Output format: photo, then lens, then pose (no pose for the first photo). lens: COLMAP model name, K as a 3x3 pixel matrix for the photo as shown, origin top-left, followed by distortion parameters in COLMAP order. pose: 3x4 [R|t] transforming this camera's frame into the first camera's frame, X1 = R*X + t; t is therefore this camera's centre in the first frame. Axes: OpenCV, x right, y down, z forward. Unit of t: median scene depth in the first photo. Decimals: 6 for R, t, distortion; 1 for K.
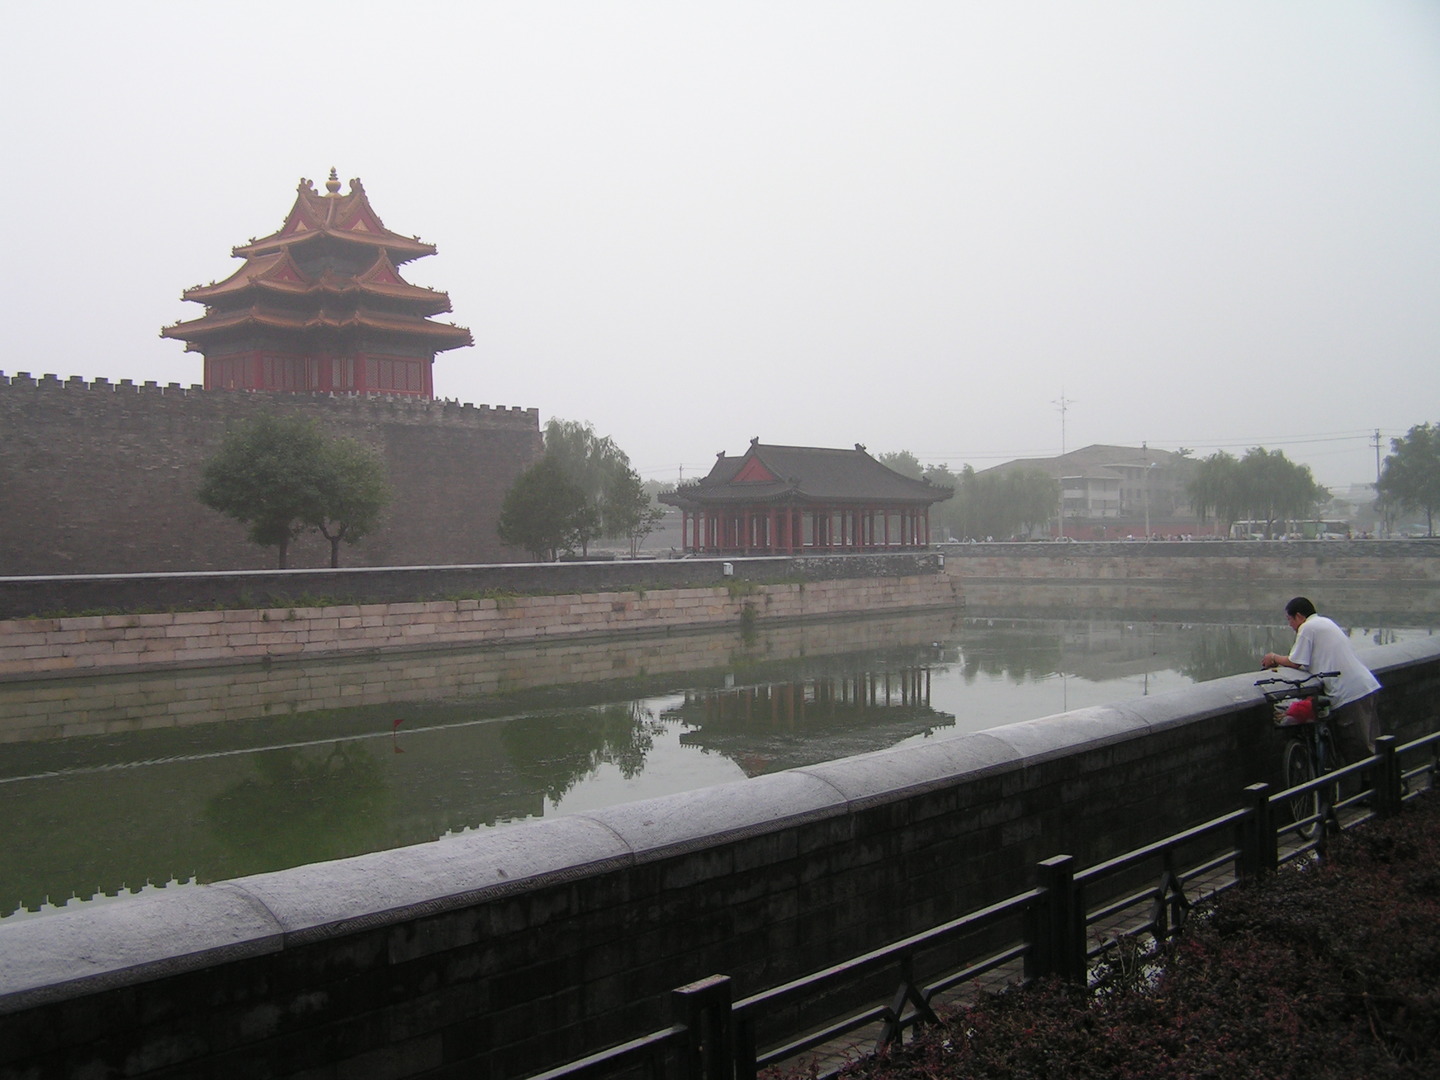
lens RADIAL K [[1601.0, 0, 720.0], [0, 1601.0, 540.0], [0, 0, 1]] dist [-0.321926, -0.001667]
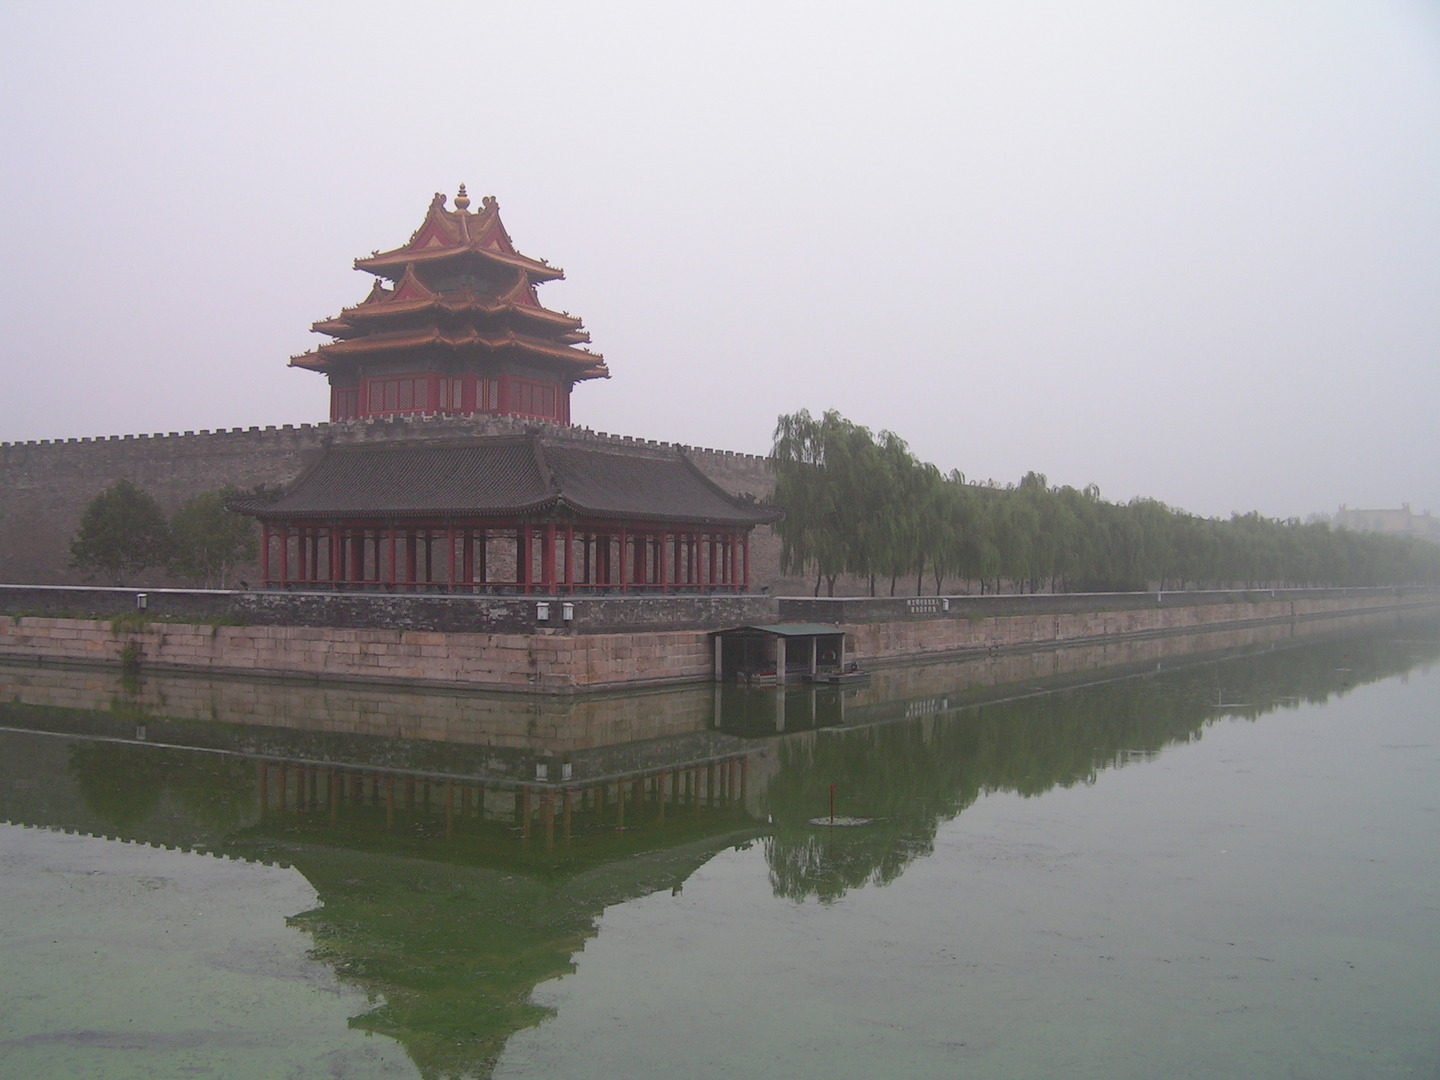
lens RADIAL K [[1572.0, 0, 720.0], [0, 1572.0, 540.0], [0, 0, 1]] dist [-0.094475, 0.011470]
pose [[0.140223, -0.010258, -0.990067, 0.853861], [-0.014409, 0.999819, -0.012400, -0.008708], [0.990015, 0.016005, 0.140050, 1.164560]]
